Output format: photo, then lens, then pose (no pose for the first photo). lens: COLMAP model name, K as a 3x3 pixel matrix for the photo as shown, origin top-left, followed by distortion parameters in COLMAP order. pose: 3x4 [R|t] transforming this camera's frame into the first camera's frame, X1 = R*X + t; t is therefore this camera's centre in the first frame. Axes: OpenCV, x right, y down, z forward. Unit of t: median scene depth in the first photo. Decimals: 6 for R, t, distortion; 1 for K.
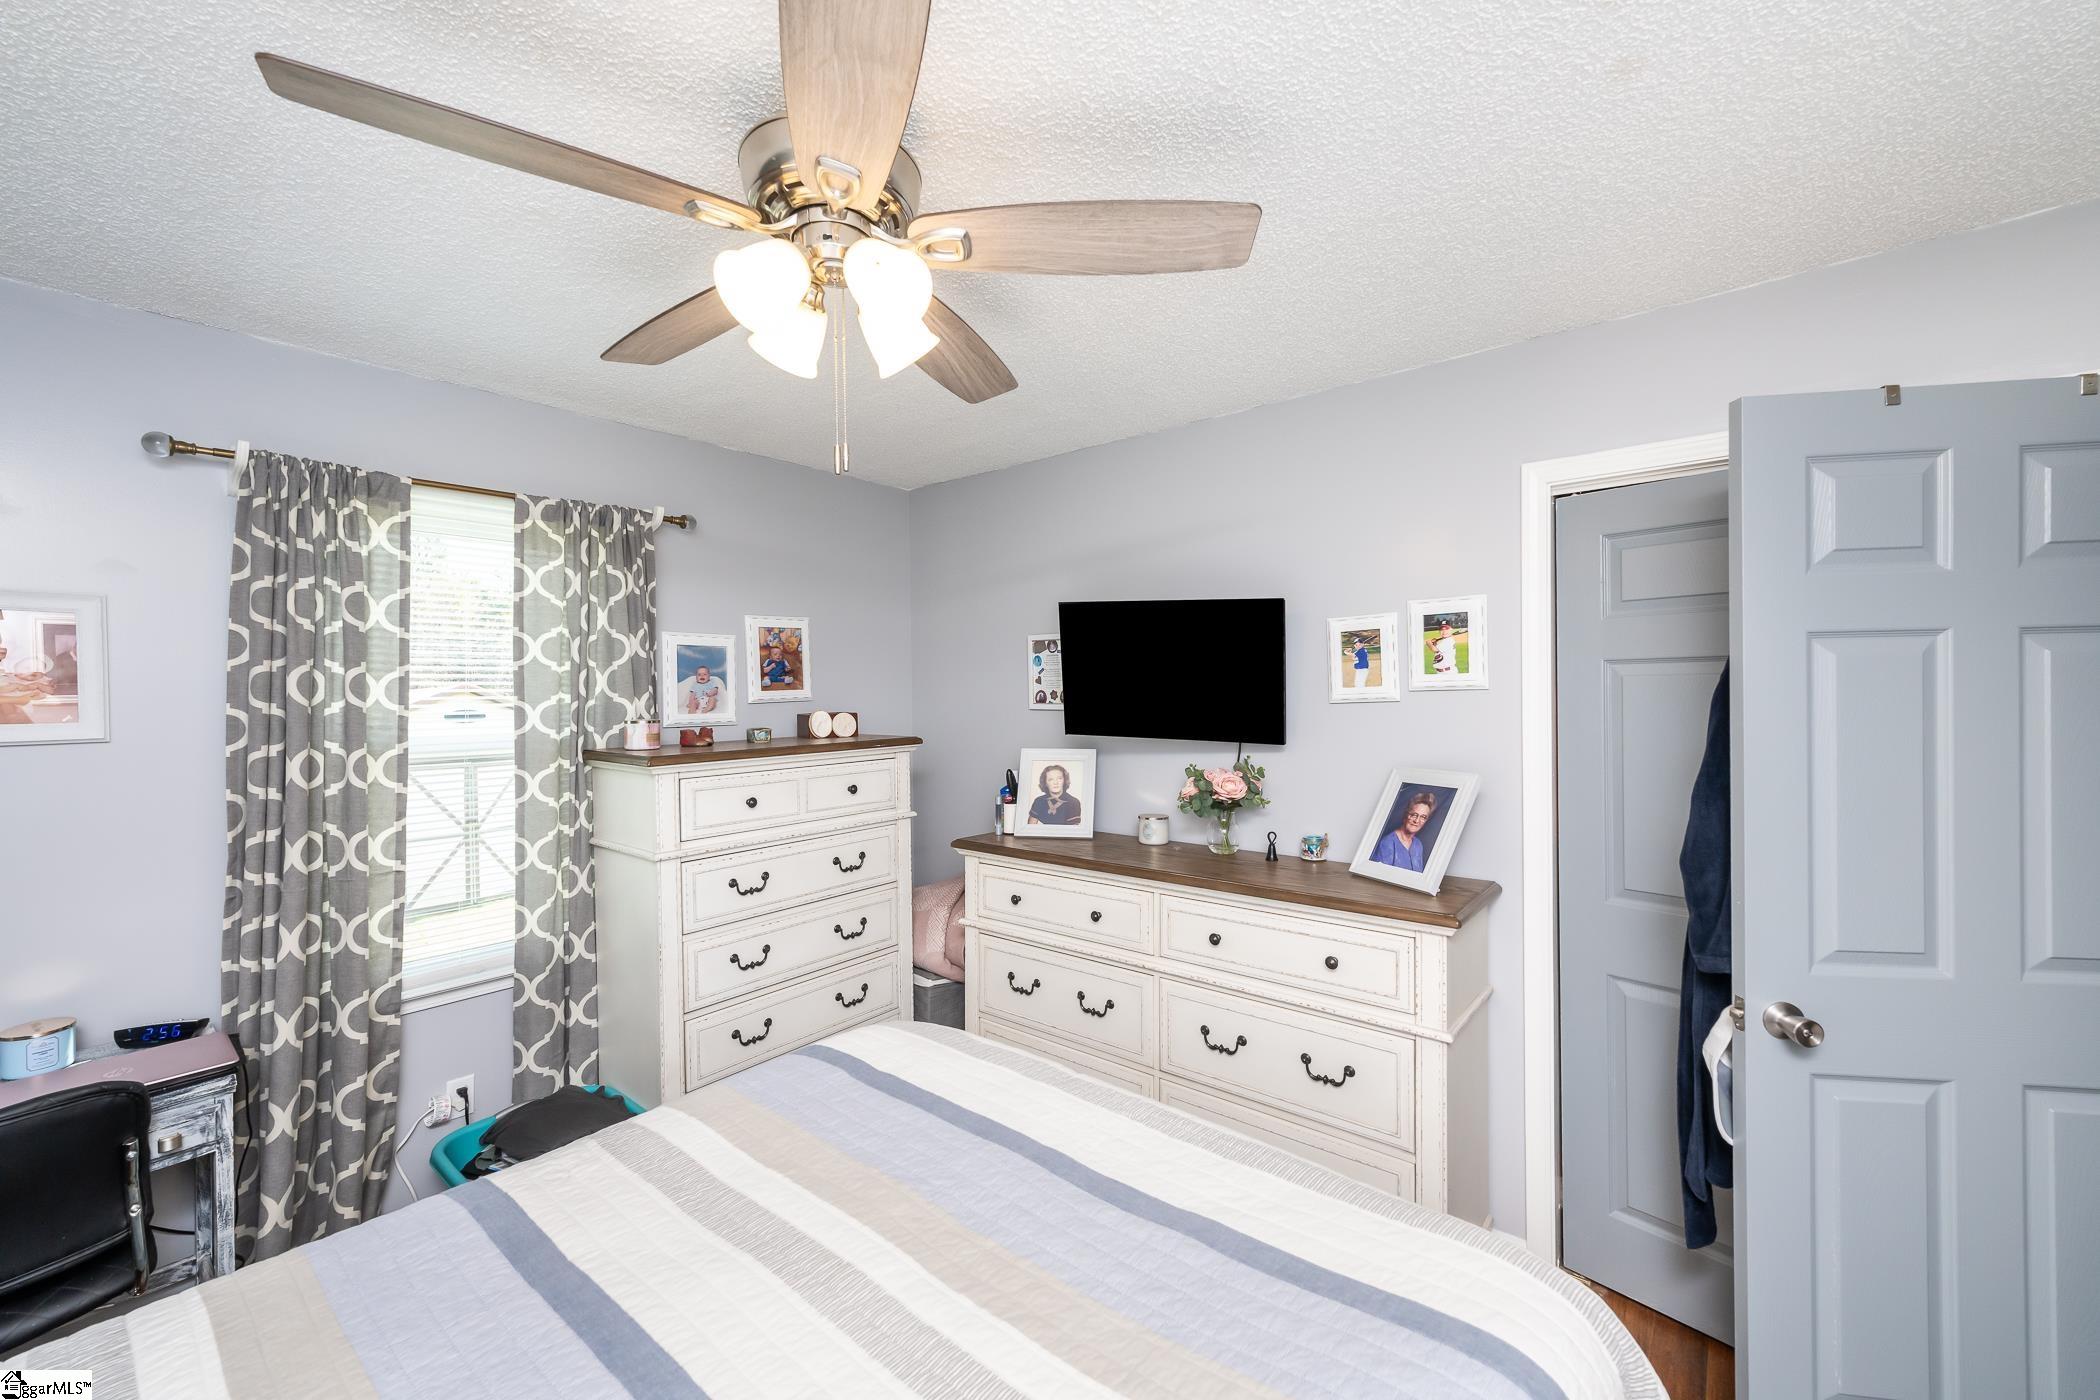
lens RADIAL K [[829.6, 0, 1045.8], [0, 829.6, 692.7], [0, 0, 1]] dist [0.003342, 0.000065]
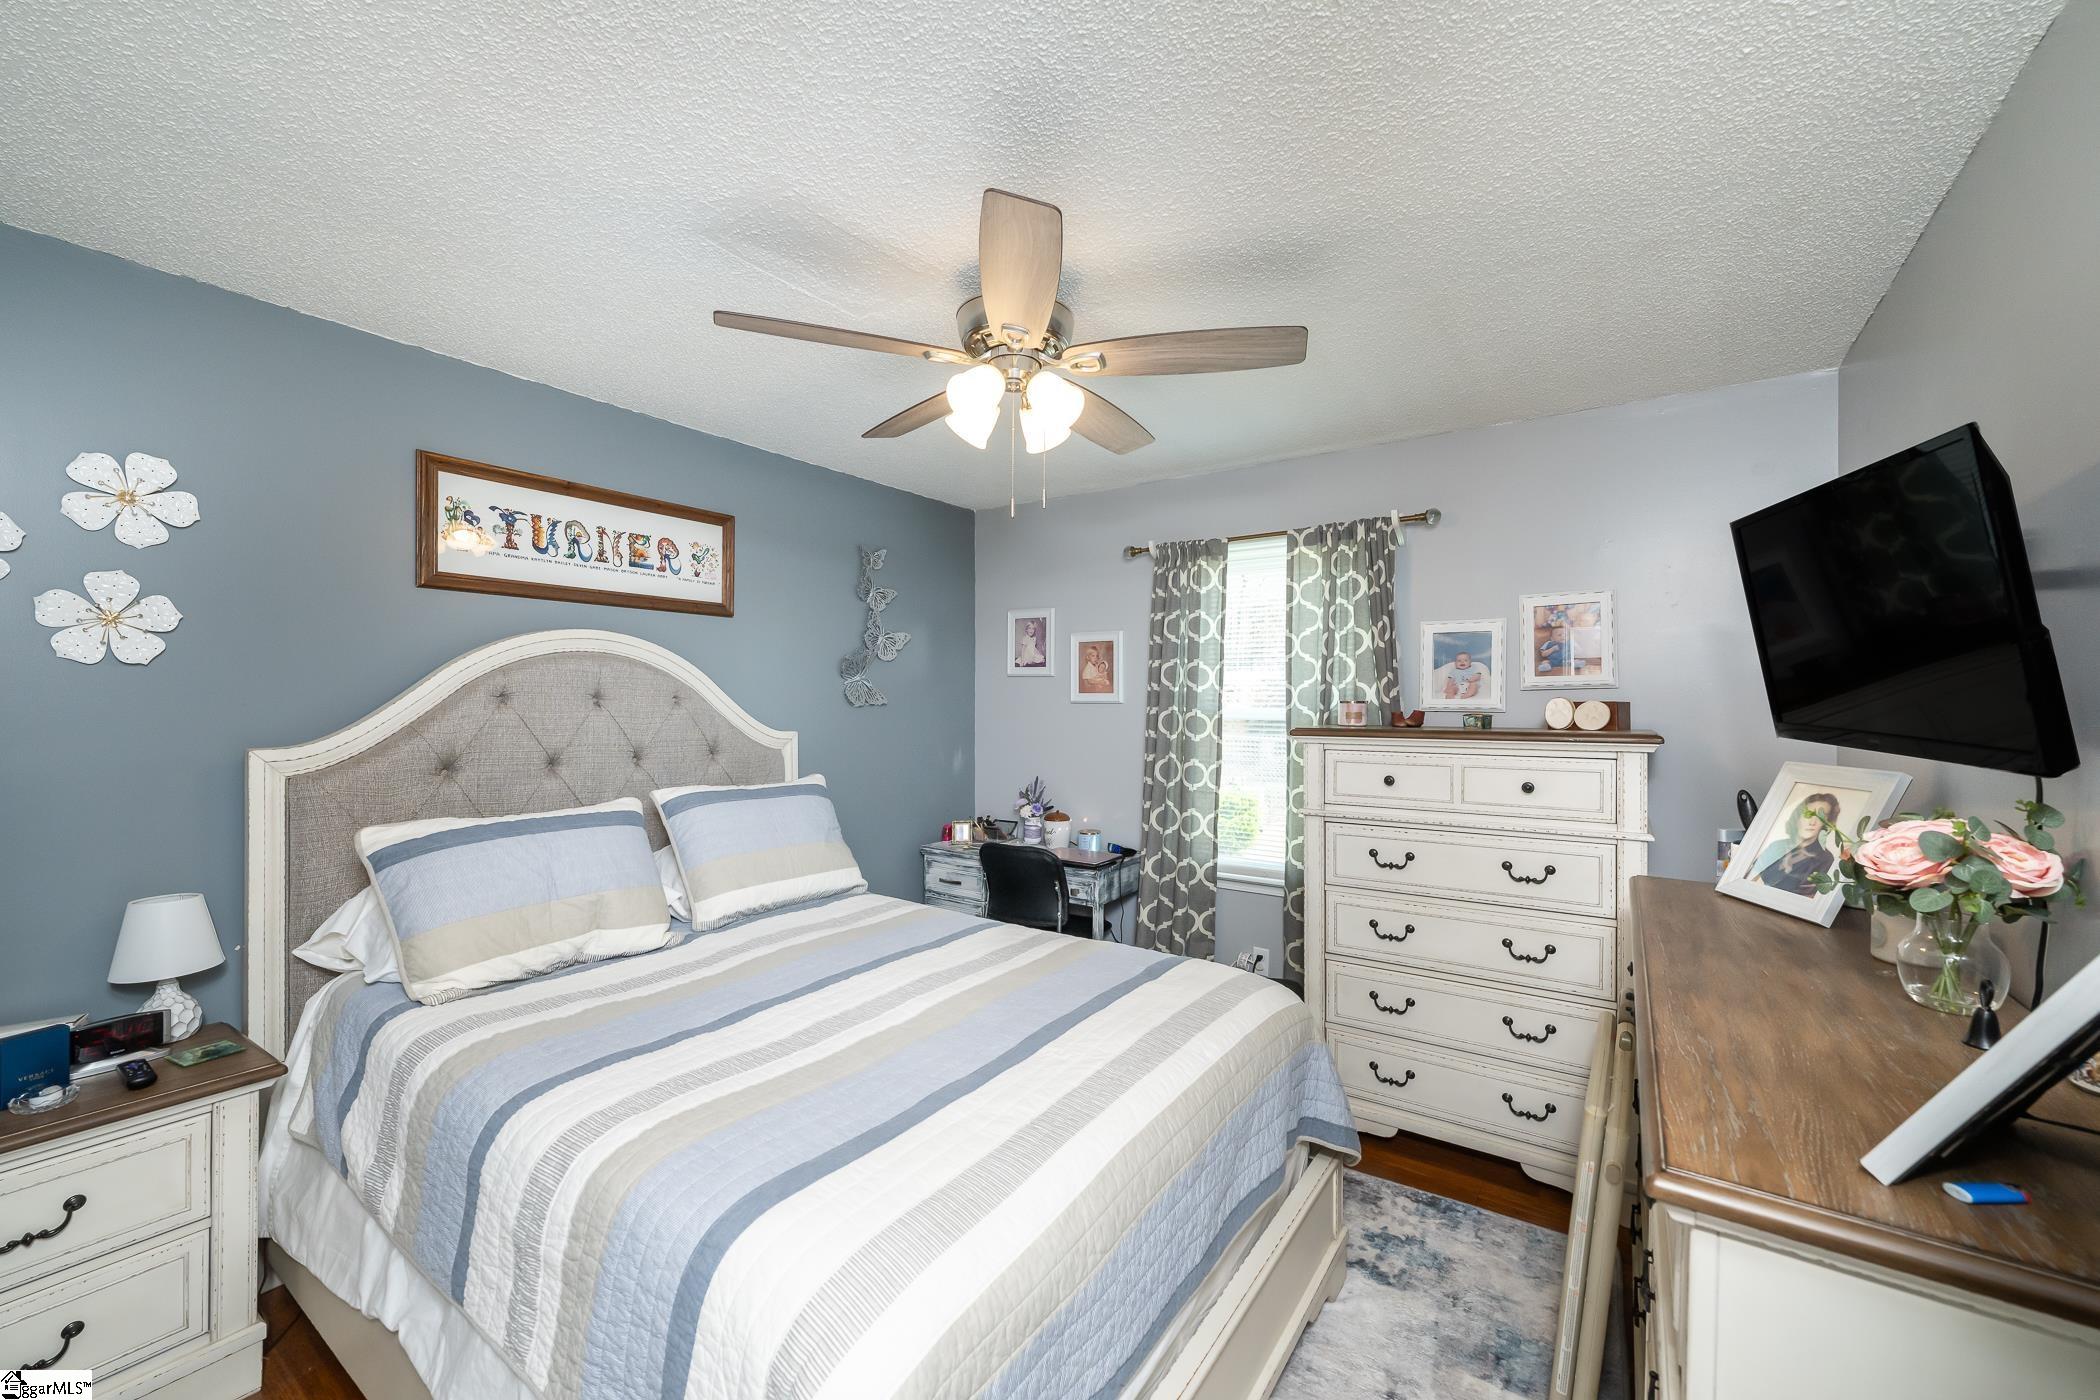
lens RADIAL K [[829.6, 0, 1045.5], [0, 829.6, 702.7], [0, 0, 1]] dist [0.003342, 0.000065]
pose [[0.079660, 0.012403, -0.996745, 0.651102], [-0.009471, 0.999887, 0.011686, 0.026408], [0.996777, 0.008510, 0.079769, 0.486303]]
